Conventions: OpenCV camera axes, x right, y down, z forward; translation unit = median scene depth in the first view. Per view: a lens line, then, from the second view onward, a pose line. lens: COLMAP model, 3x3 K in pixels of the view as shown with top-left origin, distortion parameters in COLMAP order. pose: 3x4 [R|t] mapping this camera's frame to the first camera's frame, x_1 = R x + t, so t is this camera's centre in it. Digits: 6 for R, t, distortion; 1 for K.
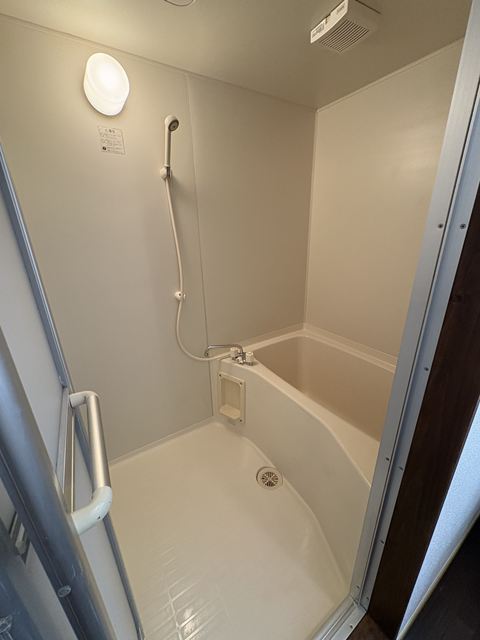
lens RADIAL K [[253.9, 0, 241.4], [0, 253.9, 319.2], [0, 0, 1]] dist [-0.000800, -0.001233]
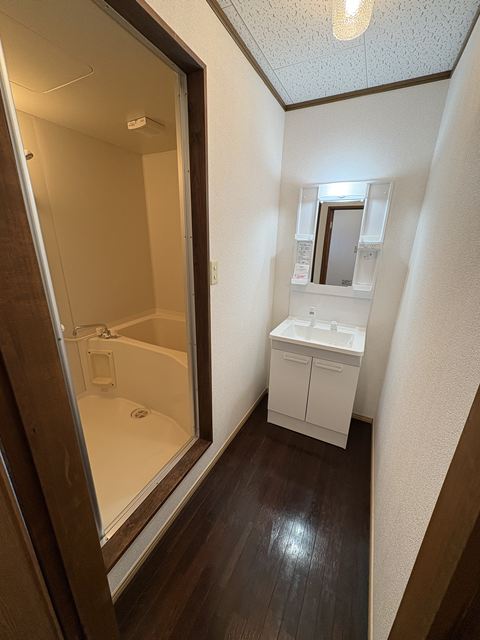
lens RADIAL K [[253.9, 0, 239.6], [0, 253.9, 319.0], [0, 0, 1]] dist [-0.000800, -0.001233]
pose [[0.865412, -0.116273, 0.487384, -0.034196], [0.133228, 0.991085, -0.000126, 0.162496], [-0.483025, 0.065042, 0.873188, -0.443187]]
